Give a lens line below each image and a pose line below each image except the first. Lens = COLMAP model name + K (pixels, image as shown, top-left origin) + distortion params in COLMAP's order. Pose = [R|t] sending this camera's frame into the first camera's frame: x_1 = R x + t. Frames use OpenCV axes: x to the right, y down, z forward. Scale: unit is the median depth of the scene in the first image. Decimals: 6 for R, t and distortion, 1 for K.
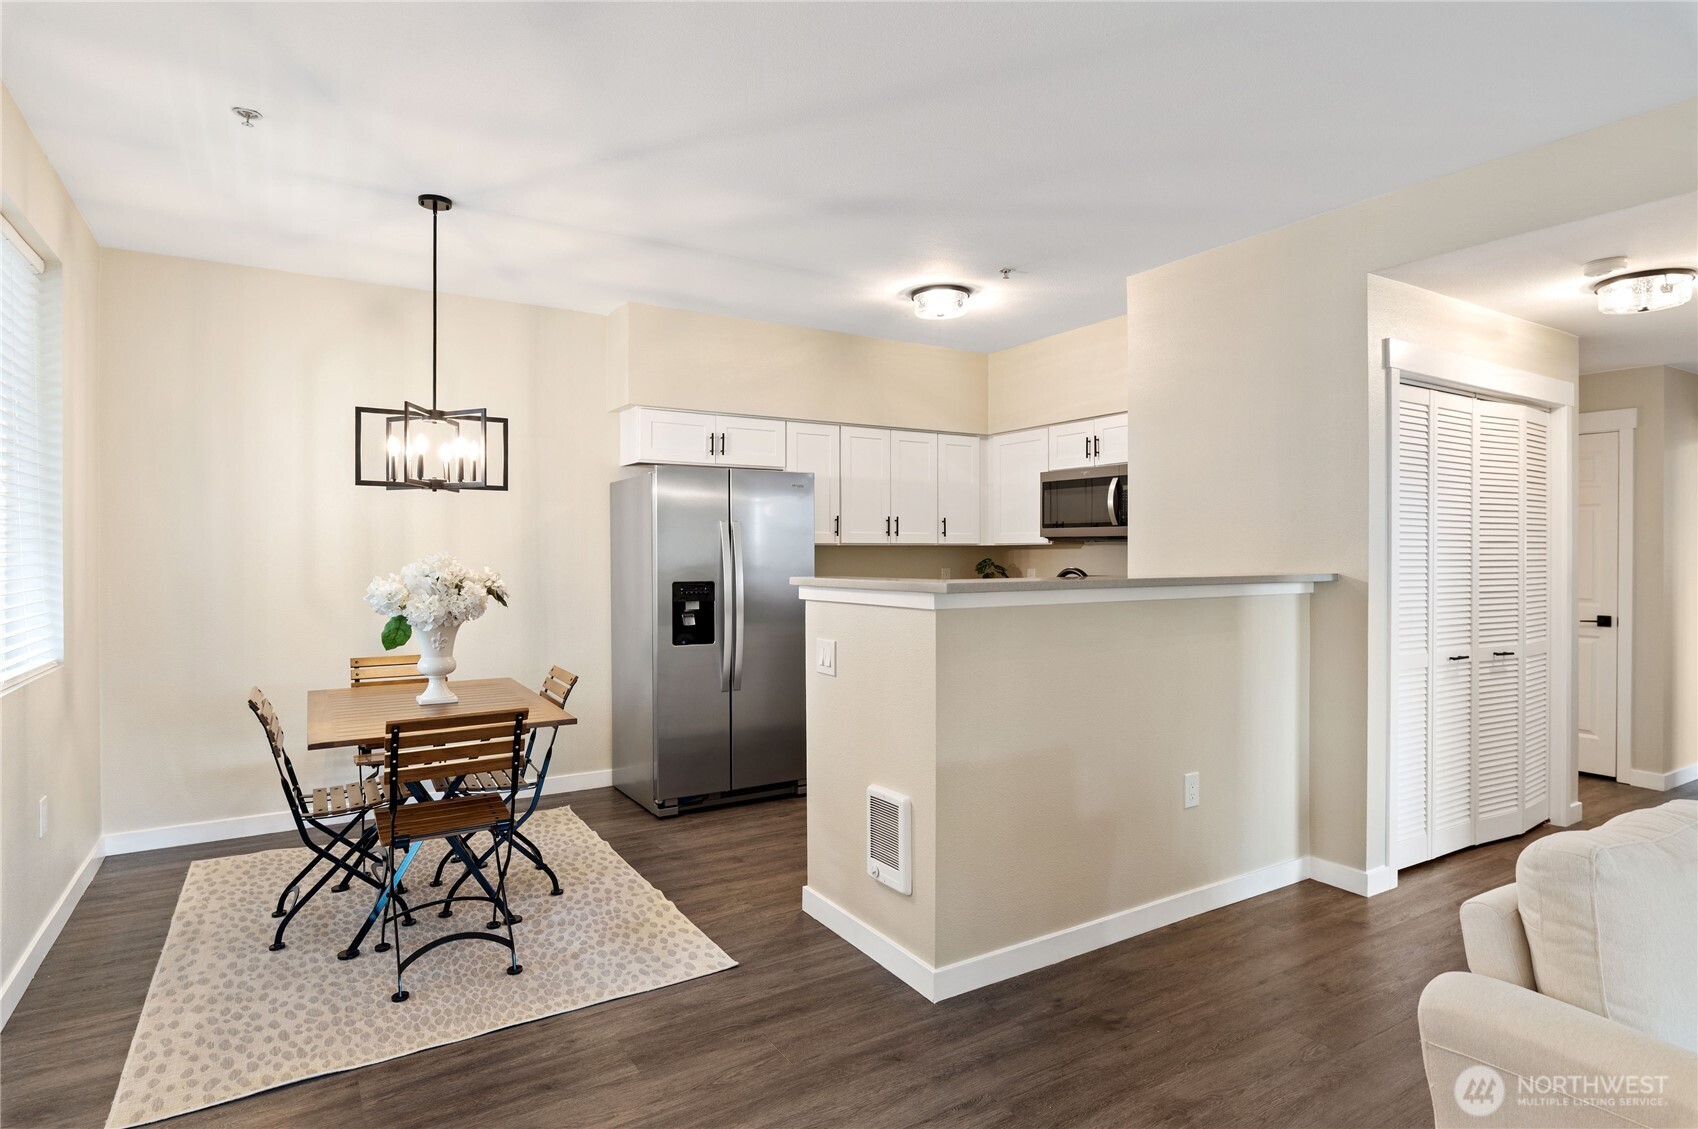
lens RADIAL K [[912.5, 0, 848.1], [0, 912.5, 553.7], [0, 0, 1]] dist [0.017776, -0.000401]
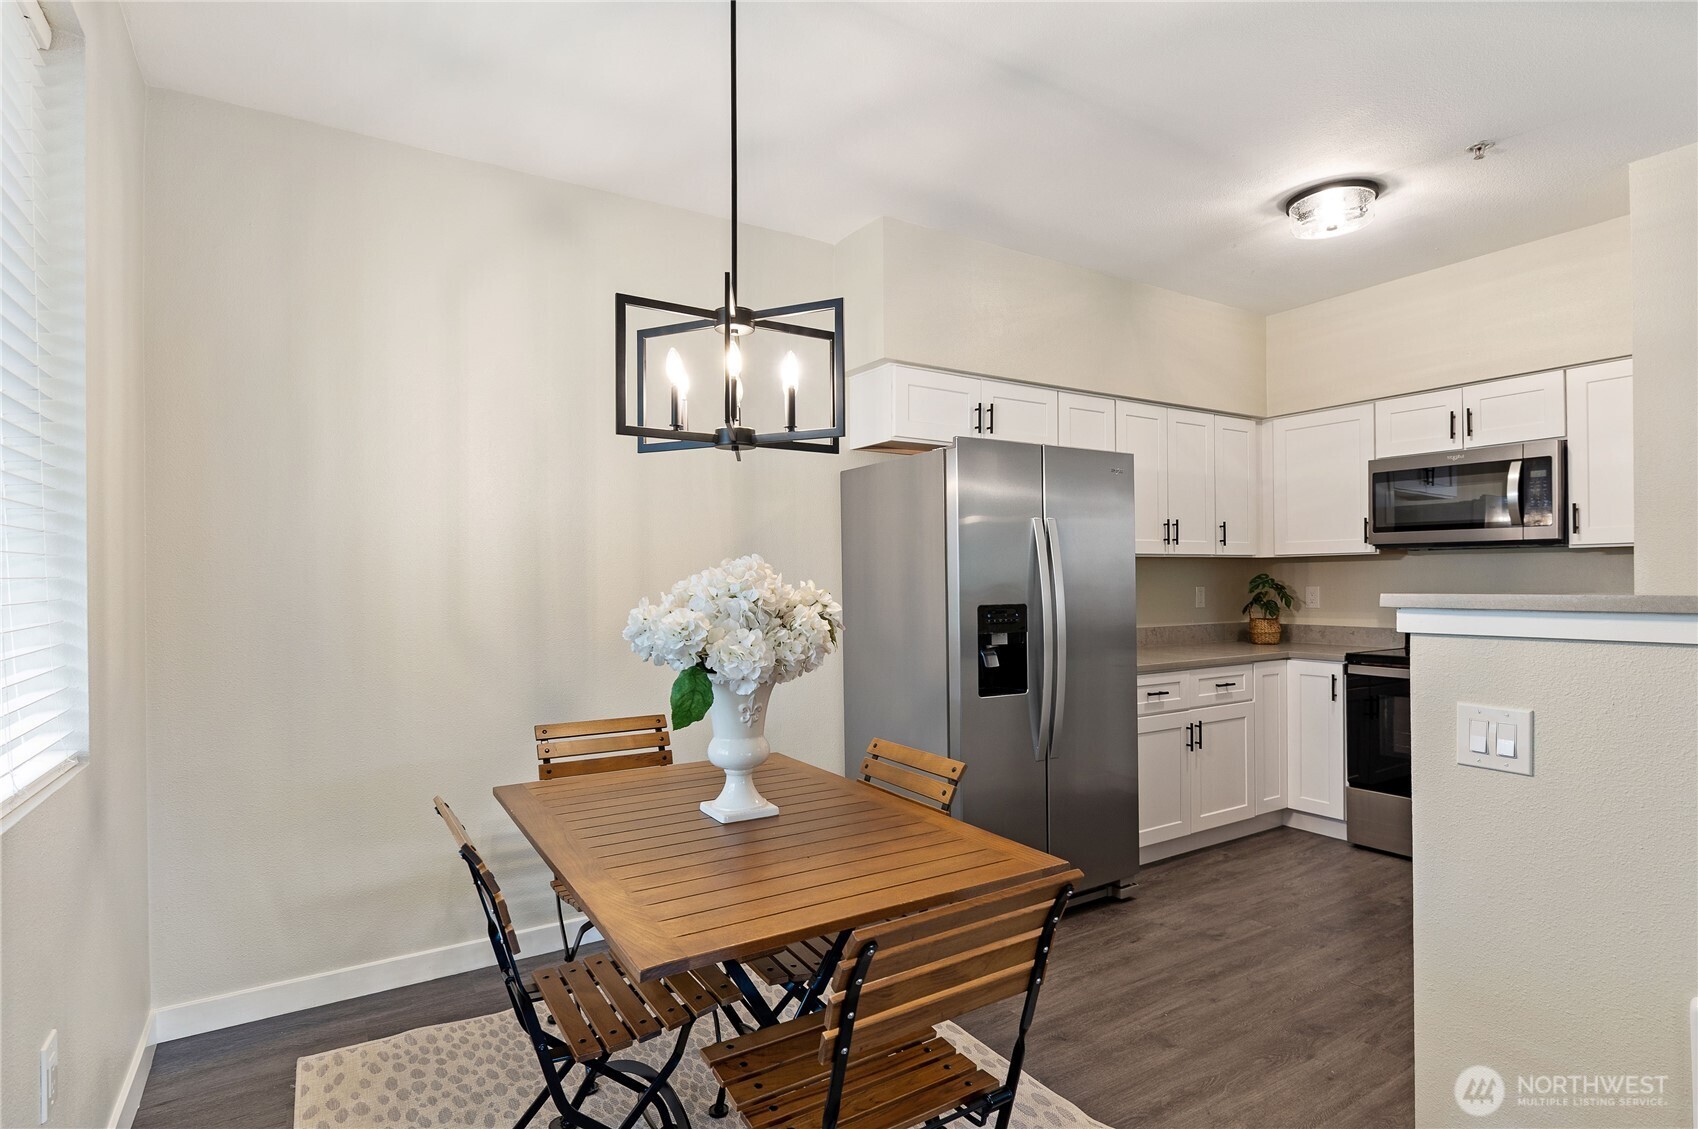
lens RADIAL K [[853.9, 0, 853.7], [0, 853.9, 577.2], [0, 0, 1]] dist [0.012811, -0.002111]
pose [[0.999707, -0.006872, 0.023205, -0.301352], [0.006936, 0.999972, -0.002694, 0.010864], [-0.023185, 0.002854, 0.999727, 0.354352]]
